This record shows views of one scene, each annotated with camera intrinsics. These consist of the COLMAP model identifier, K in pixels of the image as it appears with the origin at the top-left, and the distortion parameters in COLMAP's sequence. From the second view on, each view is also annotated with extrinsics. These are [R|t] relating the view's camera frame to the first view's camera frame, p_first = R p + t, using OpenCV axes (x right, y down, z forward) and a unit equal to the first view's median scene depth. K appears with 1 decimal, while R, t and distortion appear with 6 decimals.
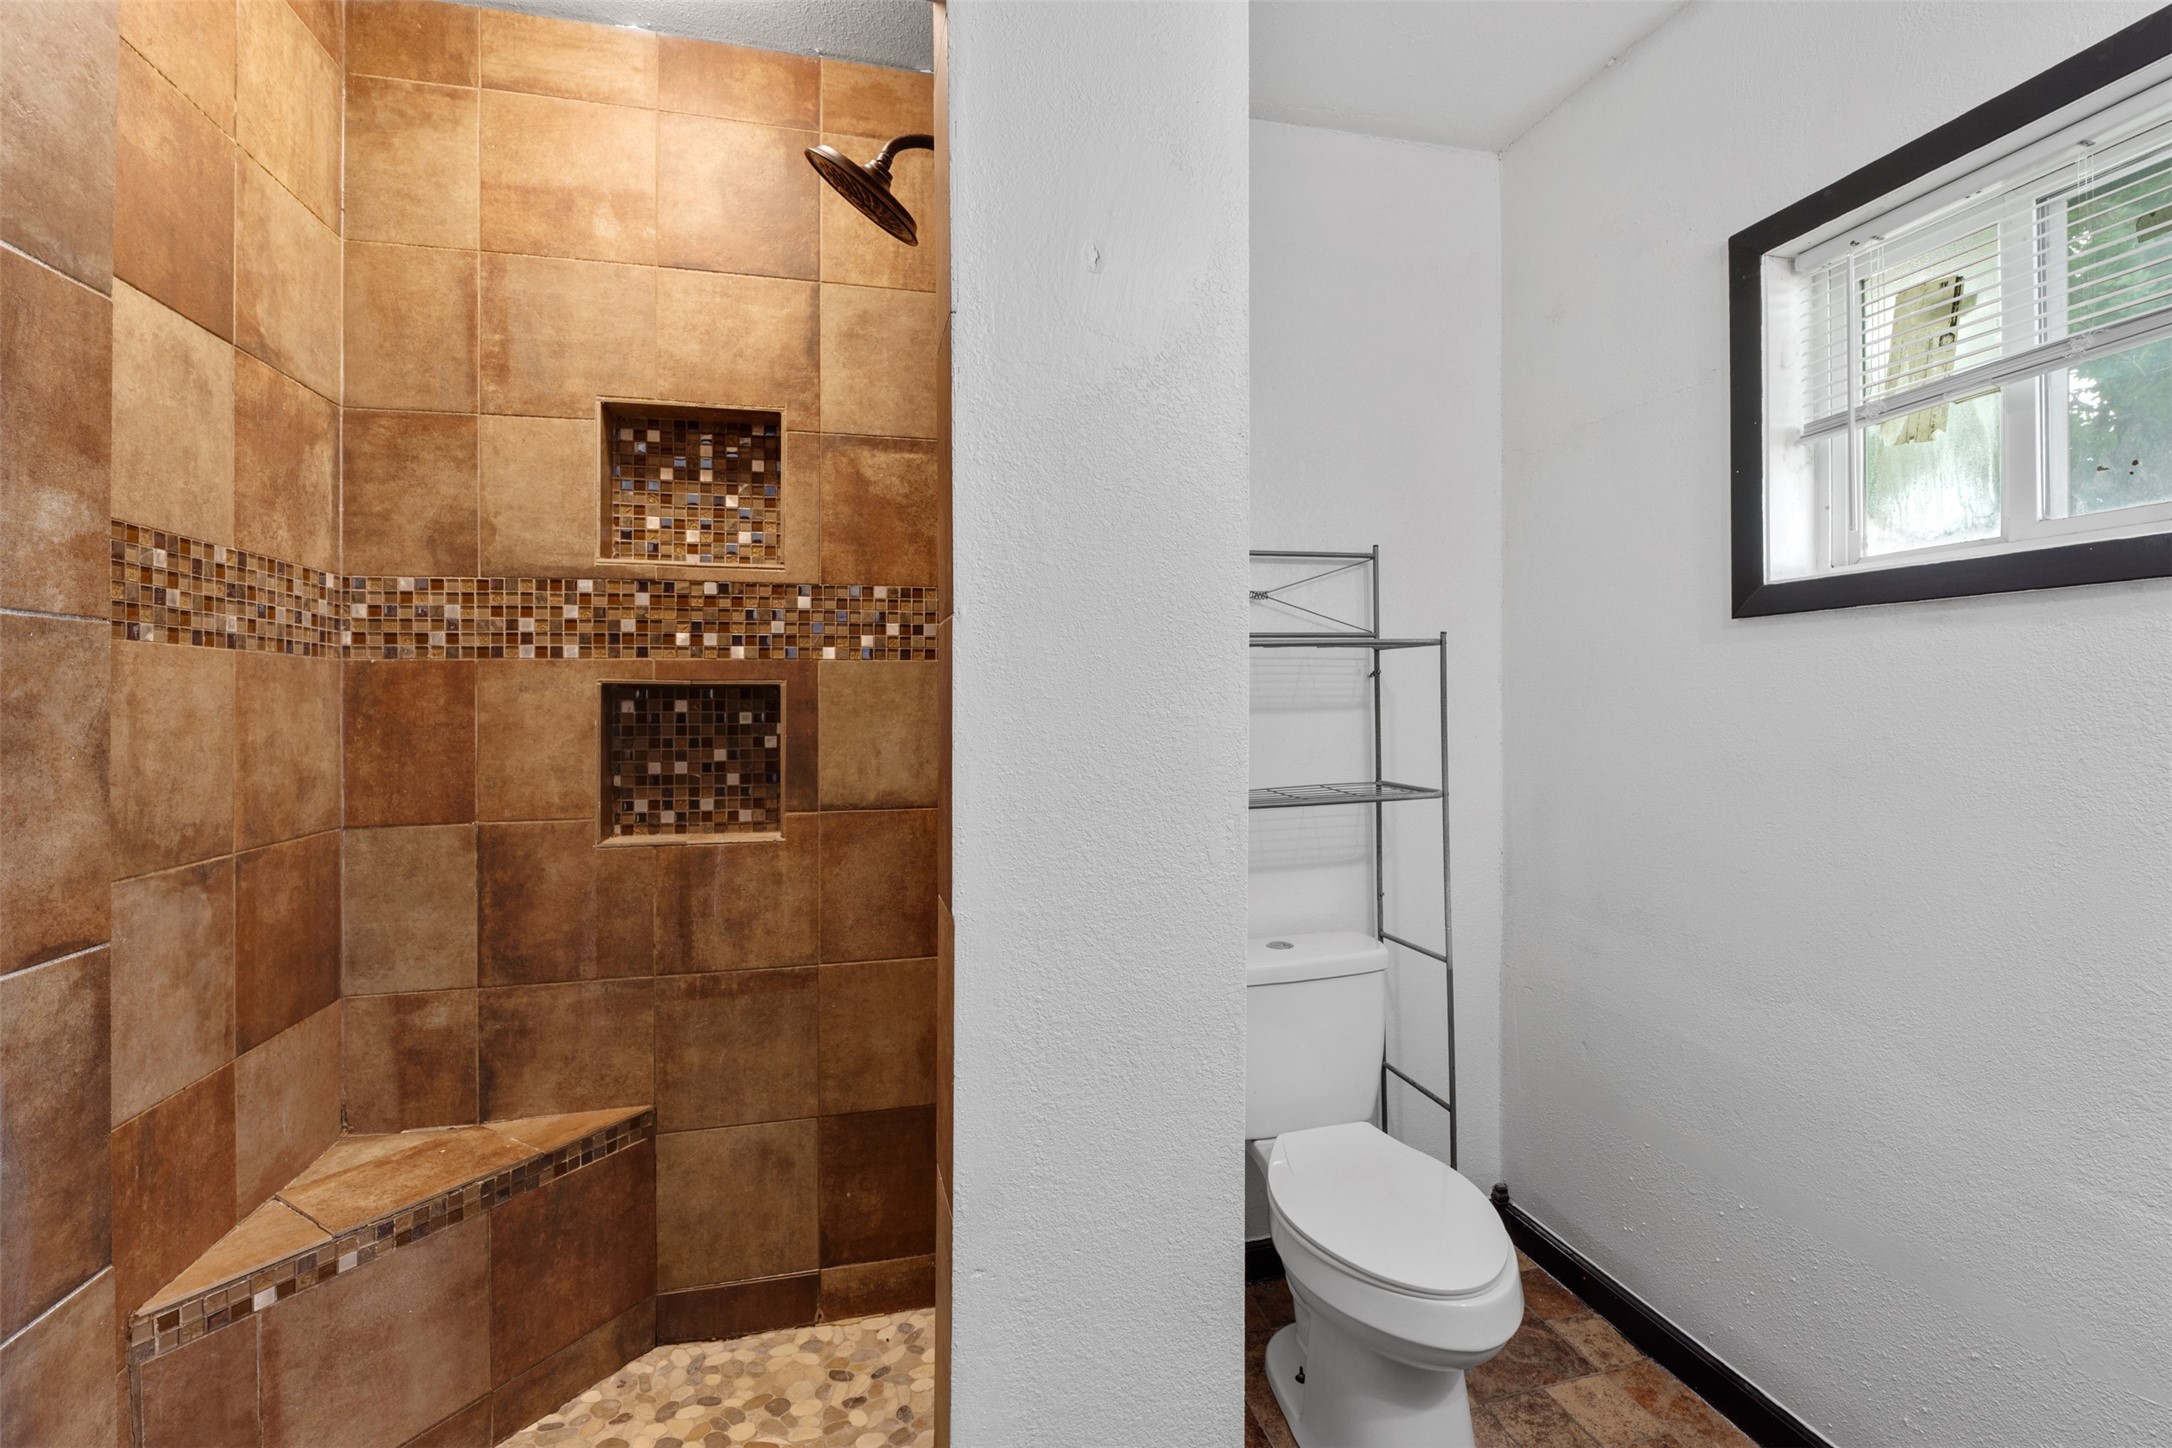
lens RADIAL K [[958.1, 0, 1100.0], [0, 958.1, 688.9], [0, 0, 1]] dist [-0.005649, 0.000187]
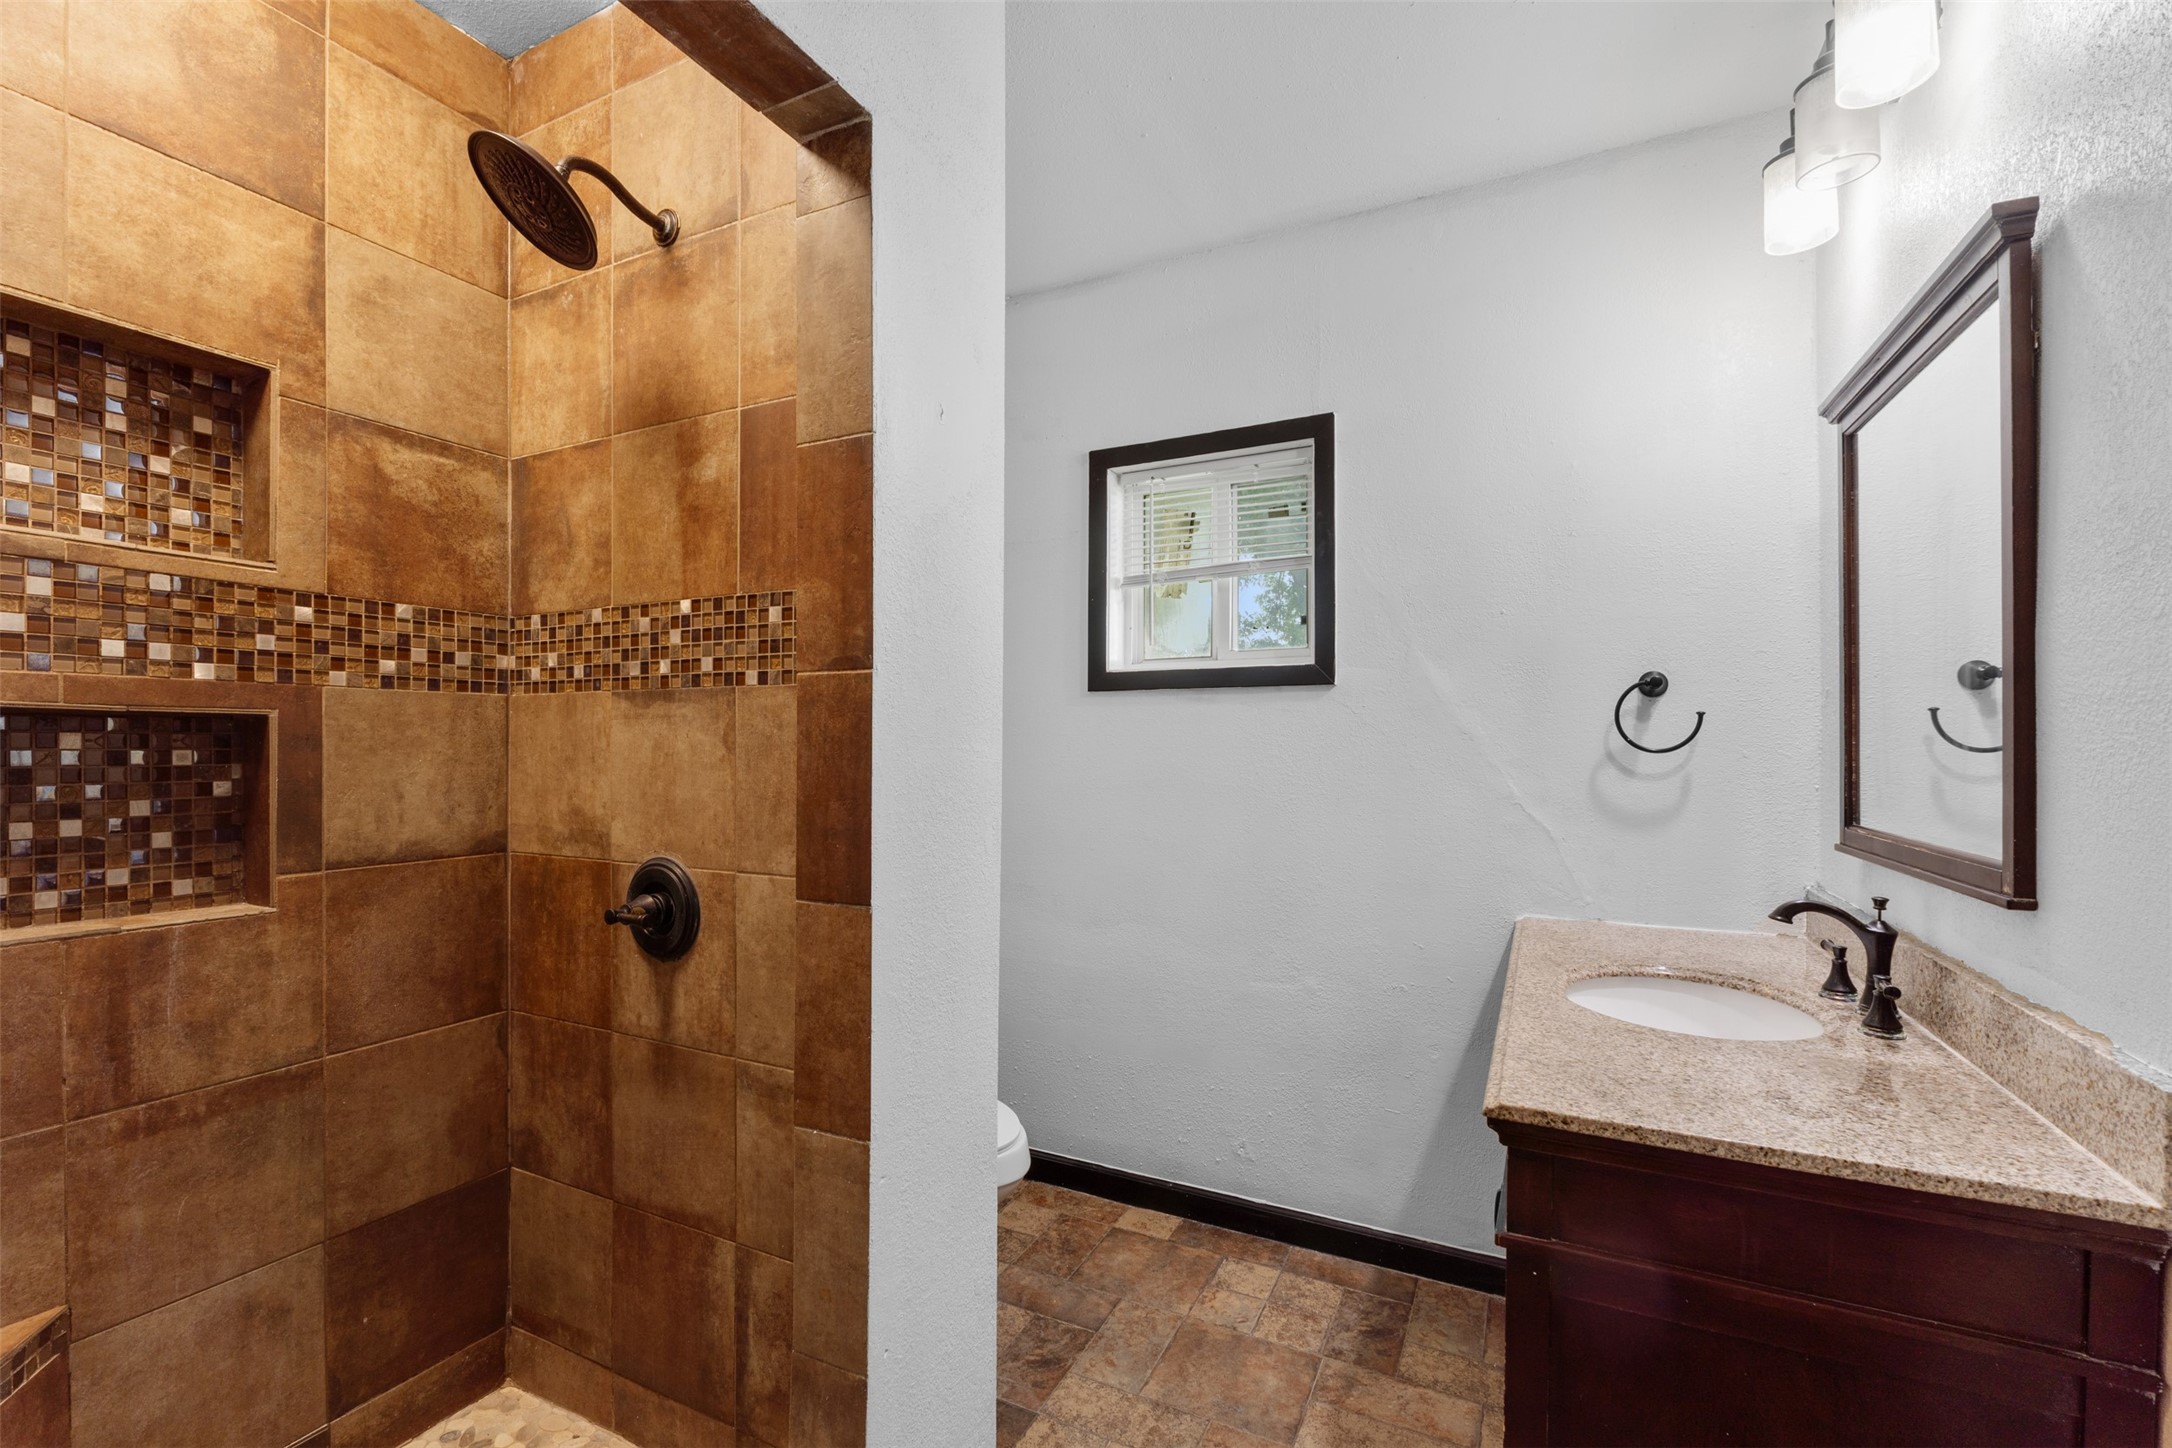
lens RADIAL K [[958.1, 0, 1065.5], [0, 958.1, 739.2], [0, 0, 1]] dist [-0.005649, 0.000187]
pose [[0.653728, 0.010156, 0.756662, -0.500267], [-0.015413, 0.999881, -0.000105, 0.005484], [-0.756573, -0.011594, 0.653807, -0.014264]]
